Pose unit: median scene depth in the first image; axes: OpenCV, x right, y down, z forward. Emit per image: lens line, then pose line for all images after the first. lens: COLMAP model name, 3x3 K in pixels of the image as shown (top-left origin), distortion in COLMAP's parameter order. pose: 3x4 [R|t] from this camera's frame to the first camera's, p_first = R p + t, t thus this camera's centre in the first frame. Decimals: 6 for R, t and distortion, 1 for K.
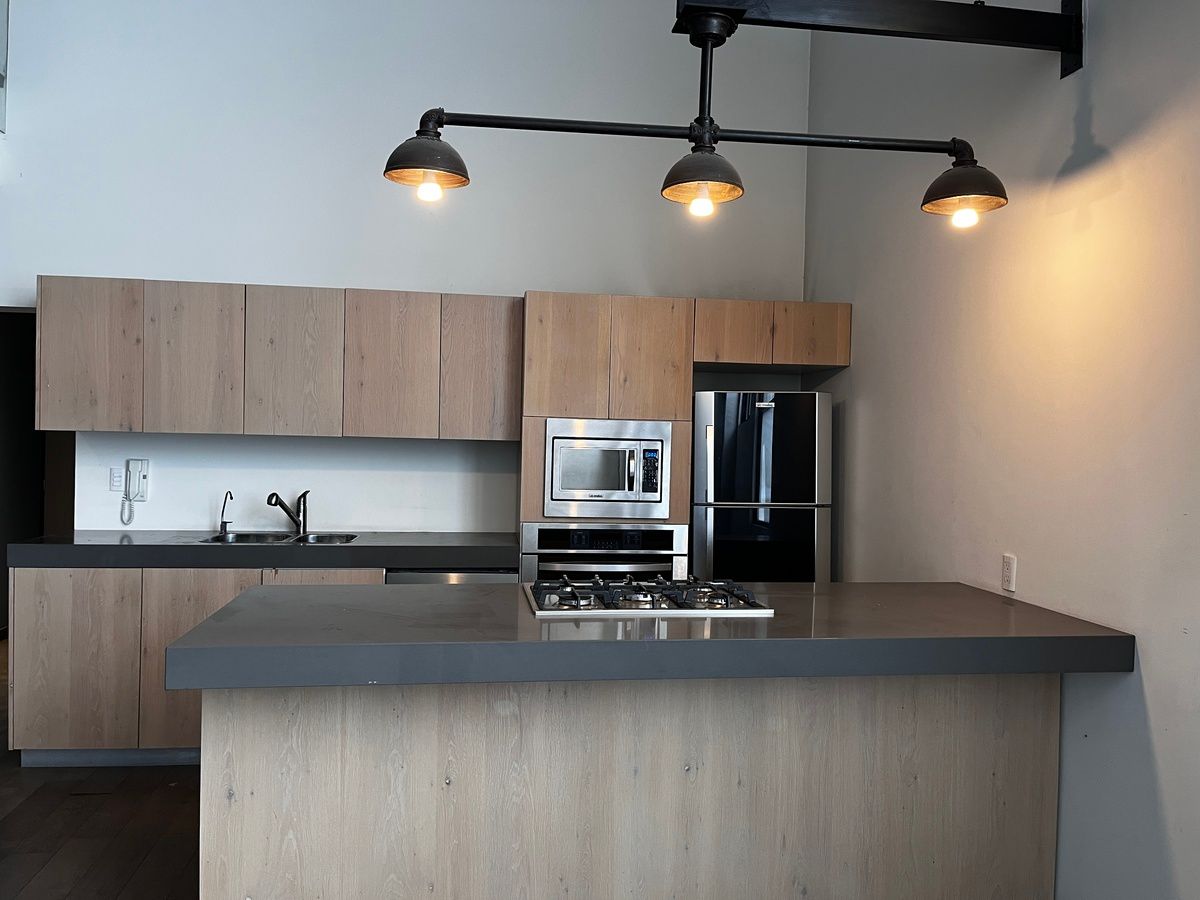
lens RADIAL K [[910.3, 0, 596.7], [0, 910.3, 452.4], [0, 0, 1]] dist [0.068052, -0.093428]
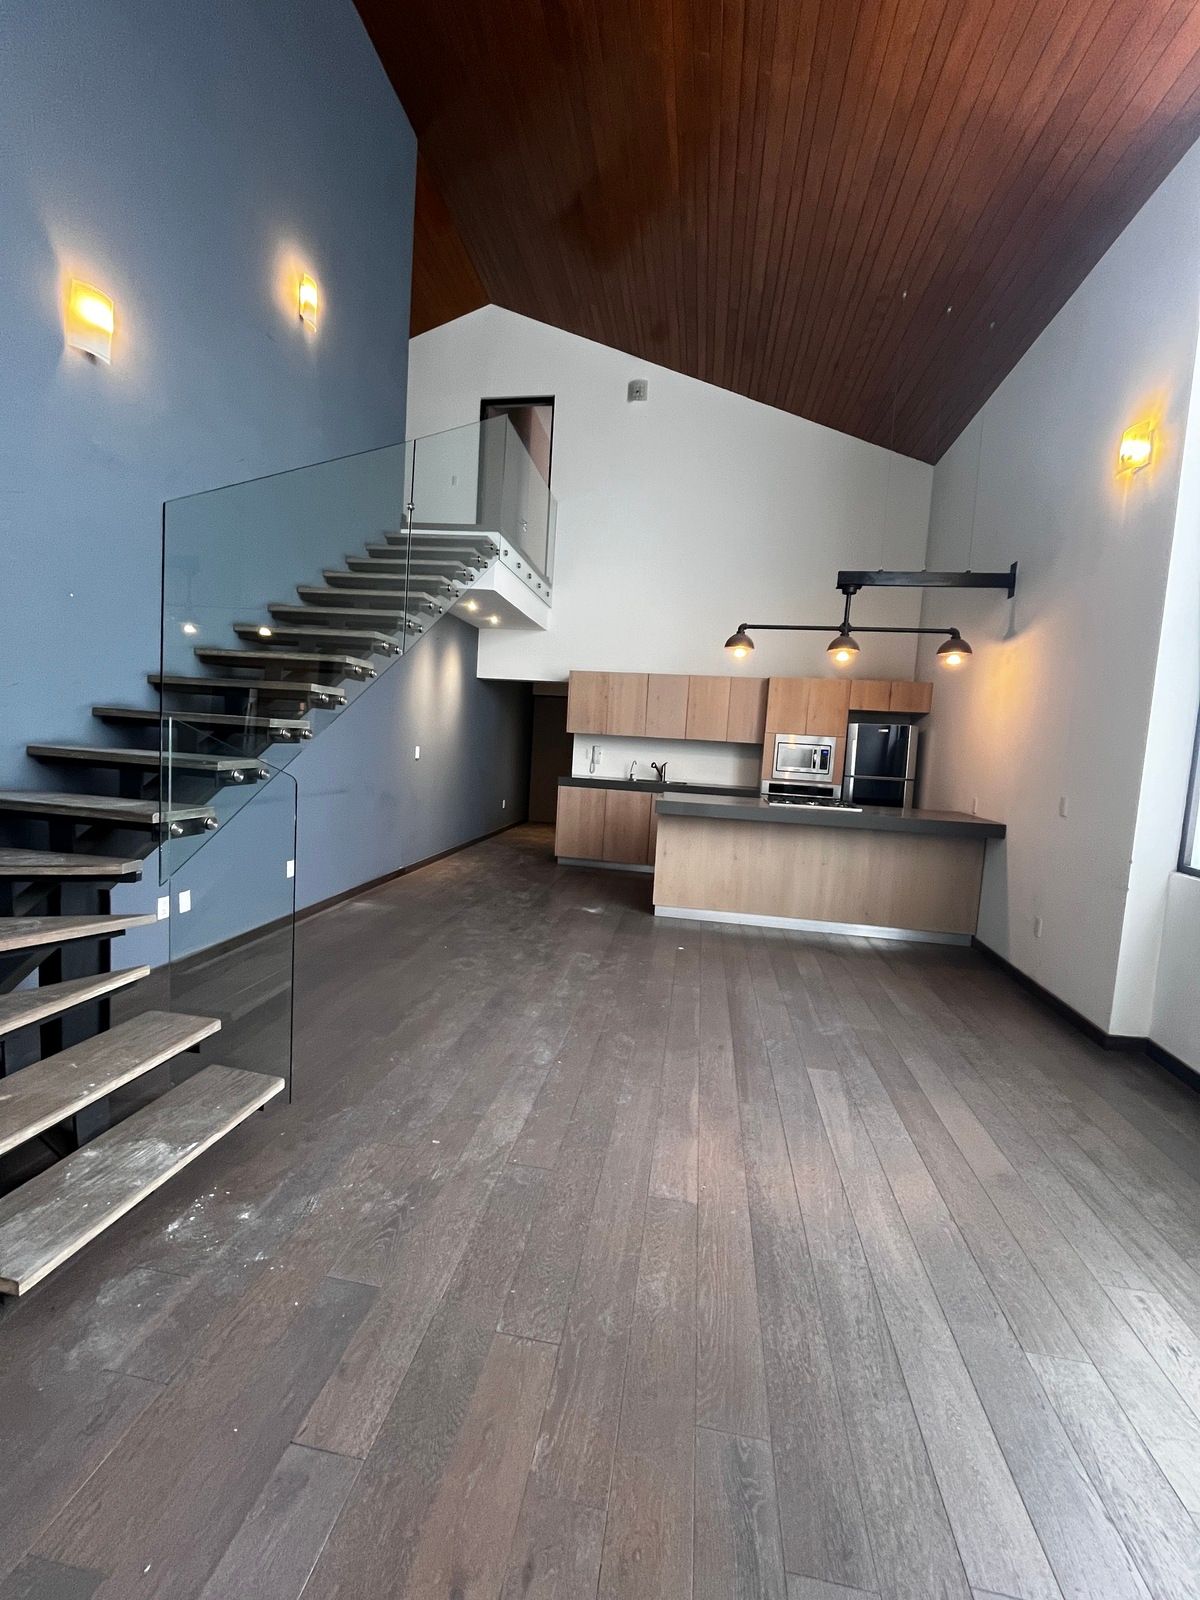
lens RADIAL K [[652.8, 0, 600.1], [0, 652.8, 794.5], [0, 0, 1]] dist [0.002733, -0.001134]
pose [[0.951659, 0.059513, -0.301335, 0.025515], [-0.041452, 0.996959, 0.065984, 0.023163], [0.304345, -0.050303, 0.951233, -0.668529]]
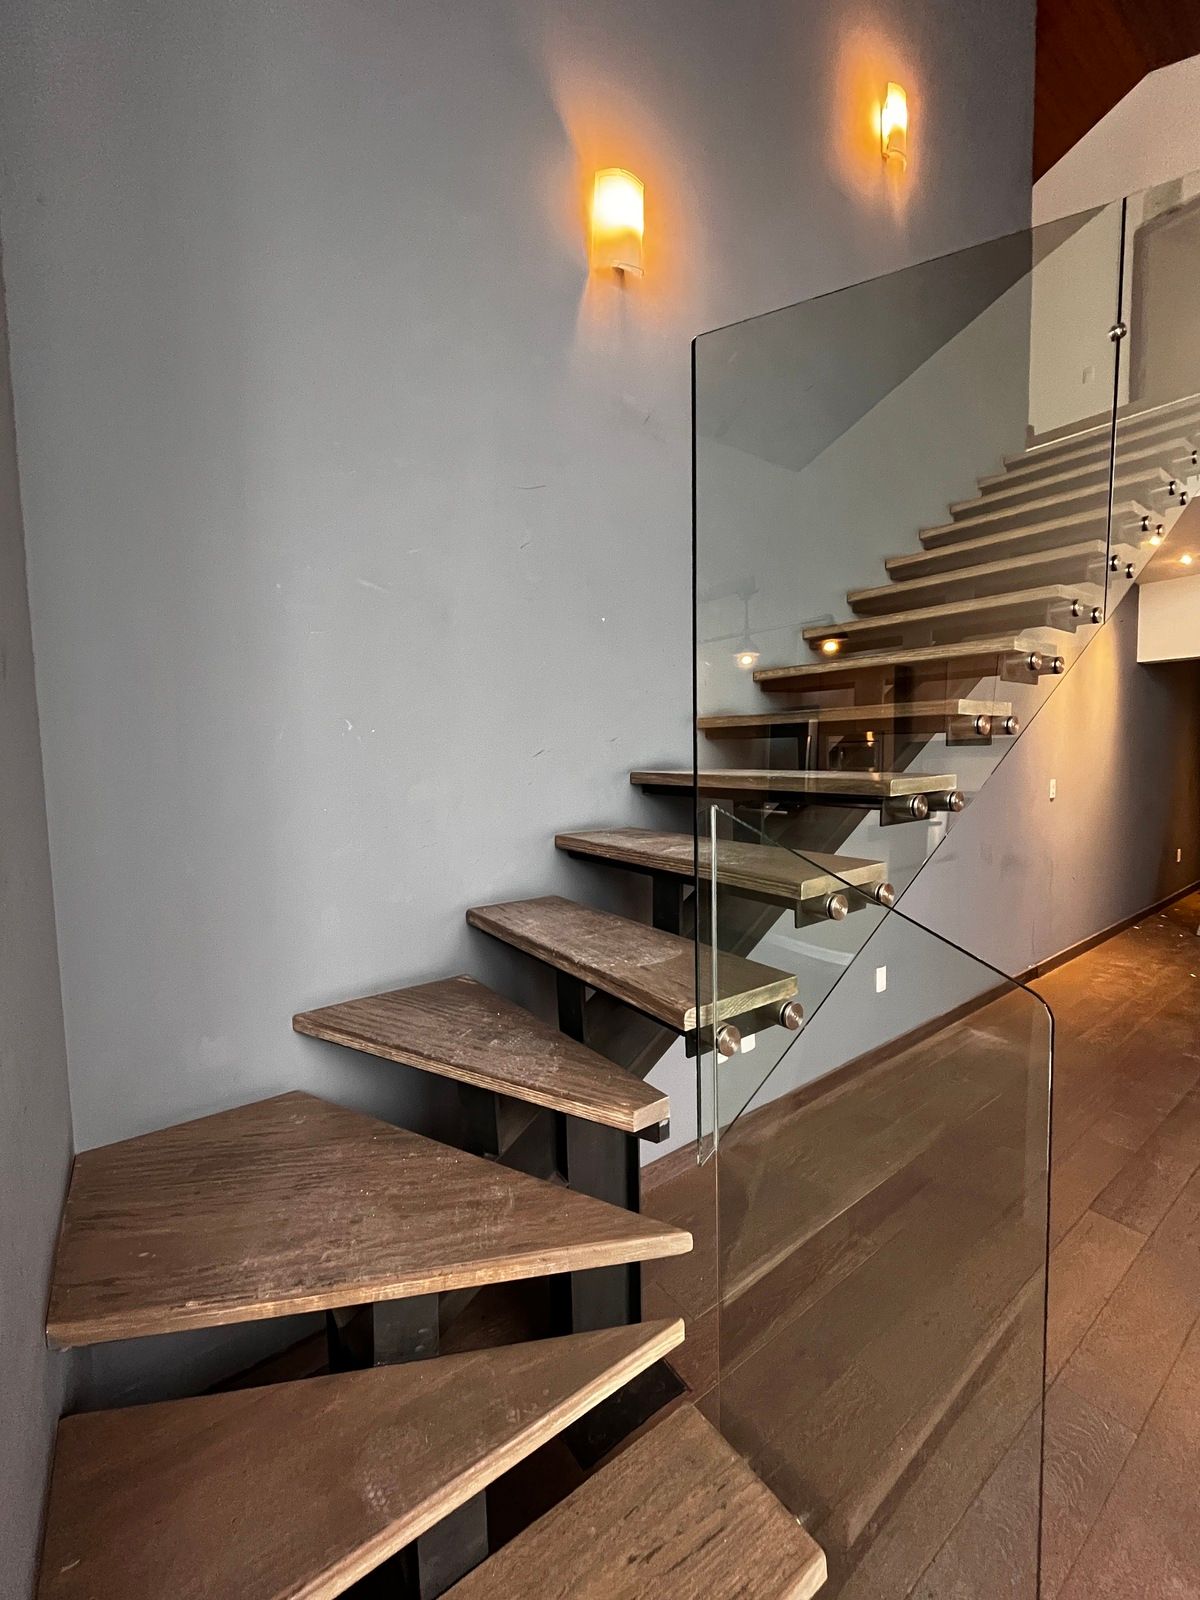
lens RADIAL K [[655.9, 0, 595.9], [0, 655.9, 798.4], [0, 0, 1]] dist [-0.004281, 0.000905]
pose [[0.455779, 0.028894, -0.889624, -0.289090], [0.026351, 0.998597, 0.045933, -0.006847], [0.889703, -0.044378, 0.454378, -0.402651]]
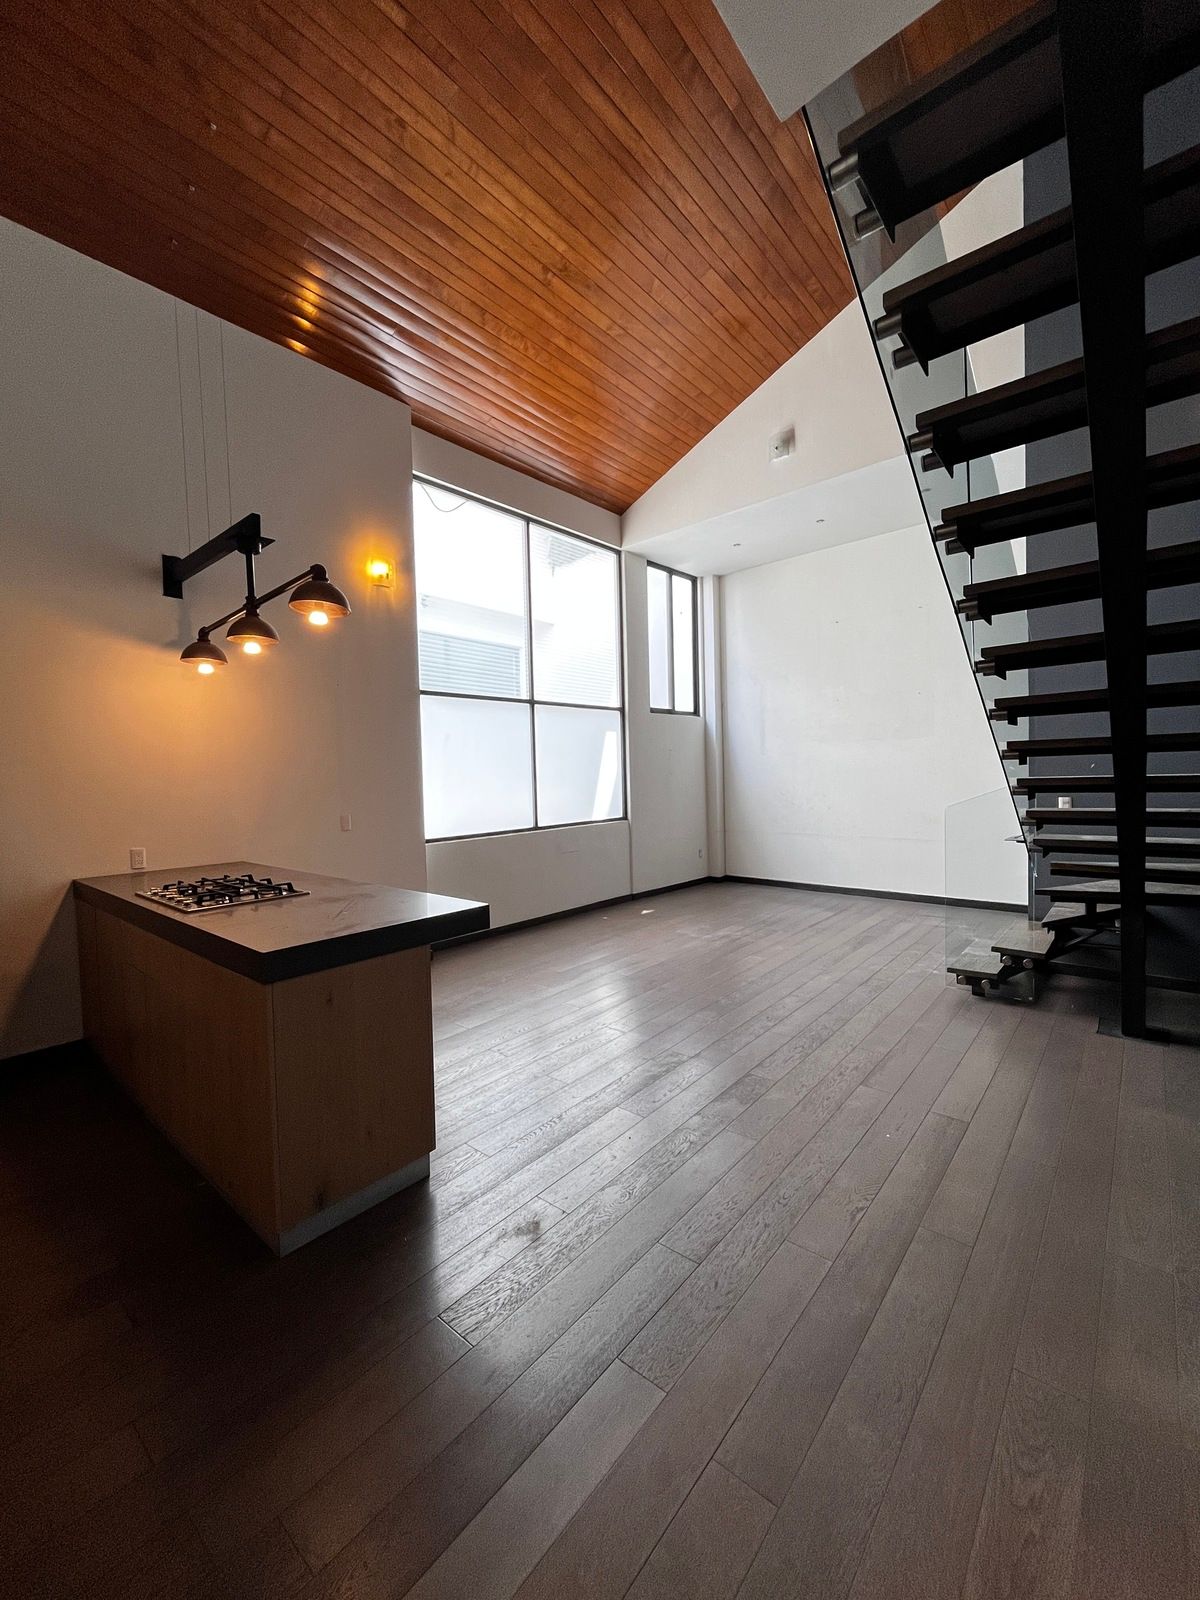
lens RADIAL K [[655.9, 0, 599.6], [0, 655.9, 794.7], [0, 0, 1]] dist [-0.004281, 0.000905]
pose [[-0.648144, -0.032769, 0.760813, -0.798380], [0.022278, 0.997830, 0.061956, -0.036314], [-0.761192, 0.057106, -0.646007, 0.842232]]
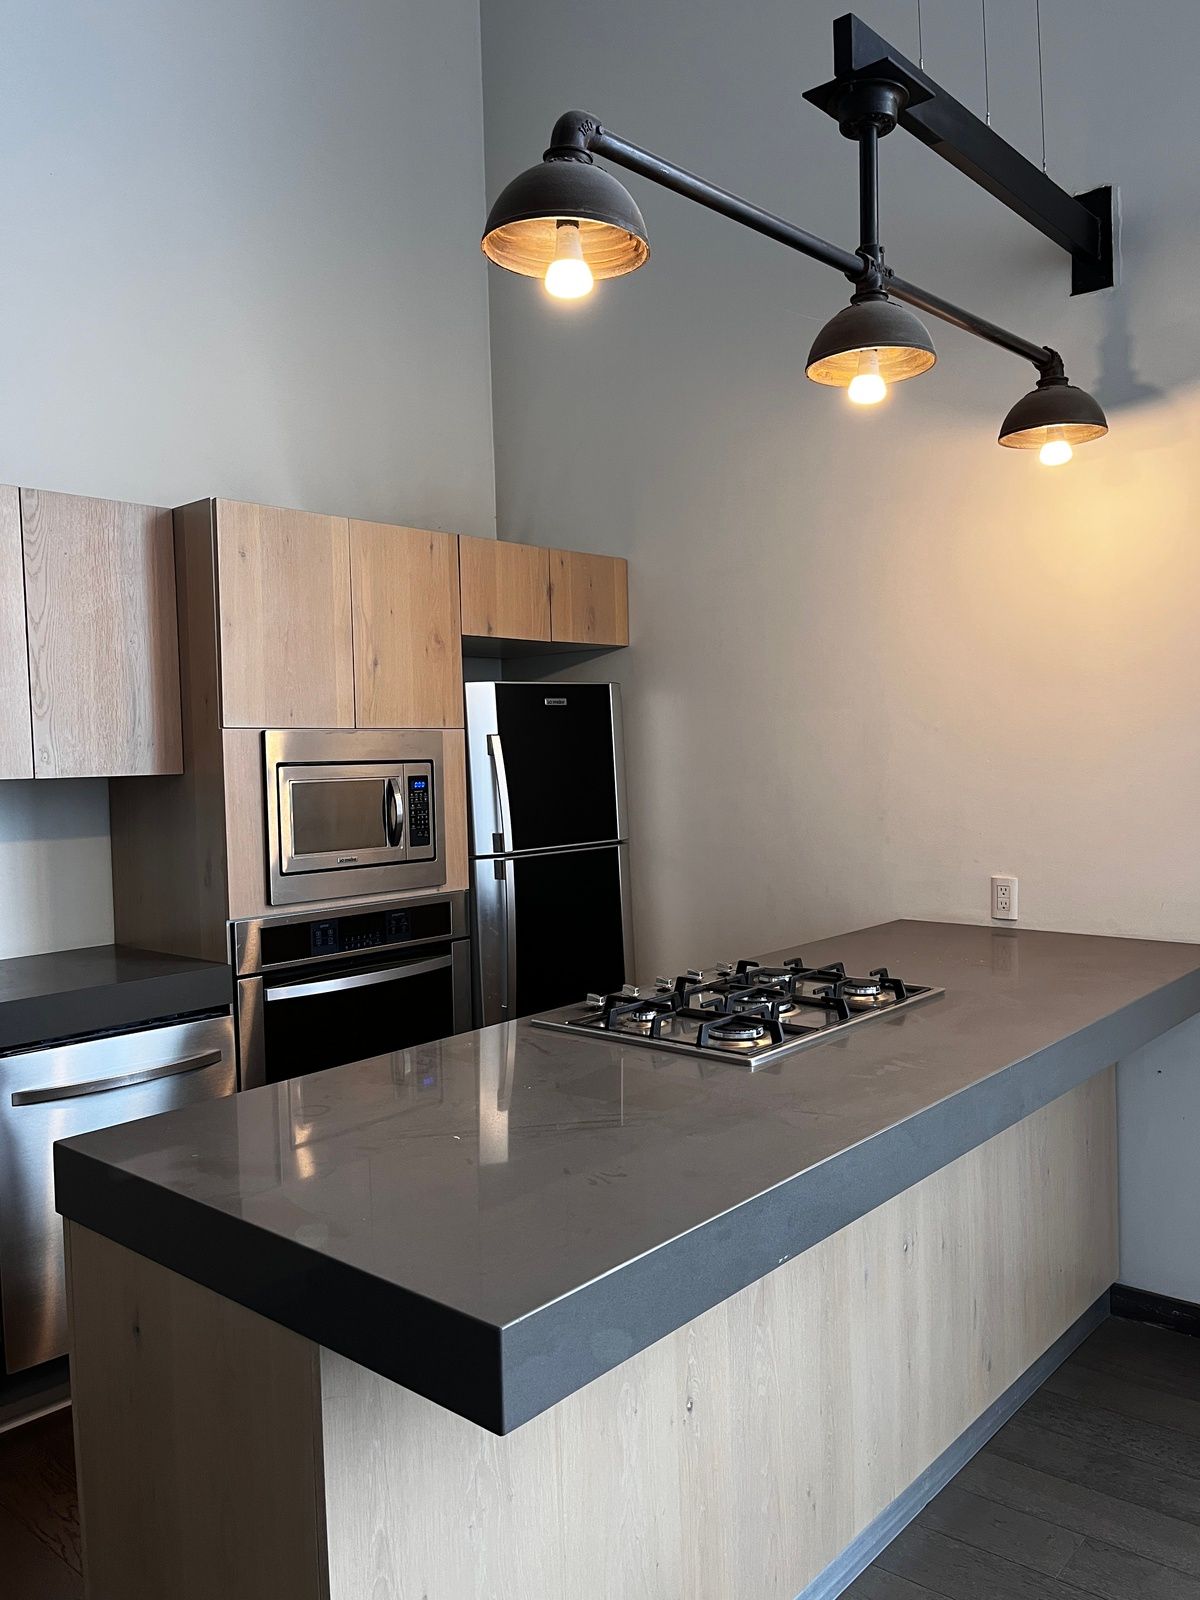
lens RADIAL K [[1213.8, 0, 608.7], [0, 1213.8, 803.7], [0, 0, 1]] dist [0.068052, -0.093428]
pose [[0.764165, -0.070228, 0.641186, -0.382650], [0.053112, 0.997530, 0.045958, -0.016174], [-0.642830, -0.001065, 0.766008, 0.292287]]
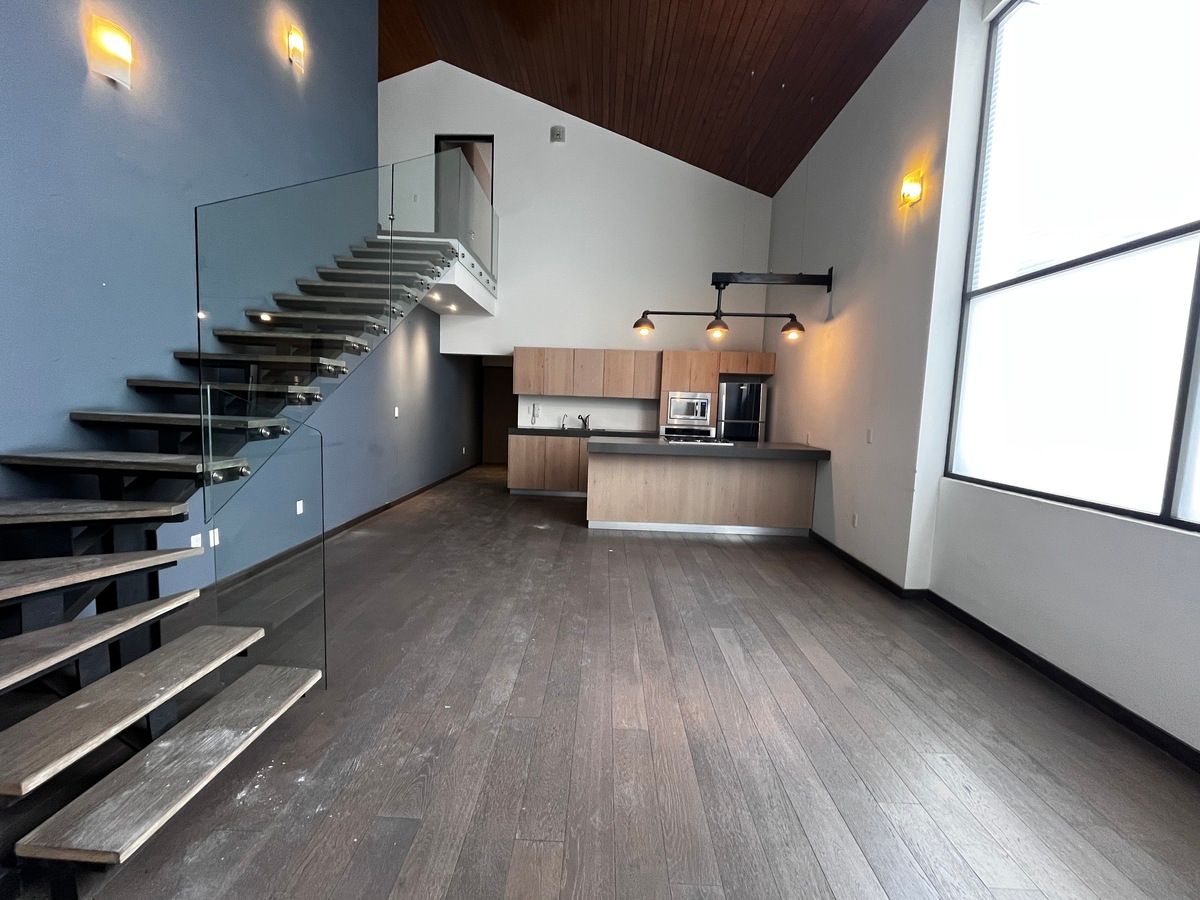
lens RADIAL K [[489.6, 0, 595.1], [0, 489.6, 448.4], [0, 0, 1]] dist [0.002733, -0.001134]
pose [[0.984583, 0.028357, -0.172602, -0.010431], [-0.015150, 0.996888, 0.077355, 0.029715], [0.174258, -0.073547, 0.981950, -0.681430]]
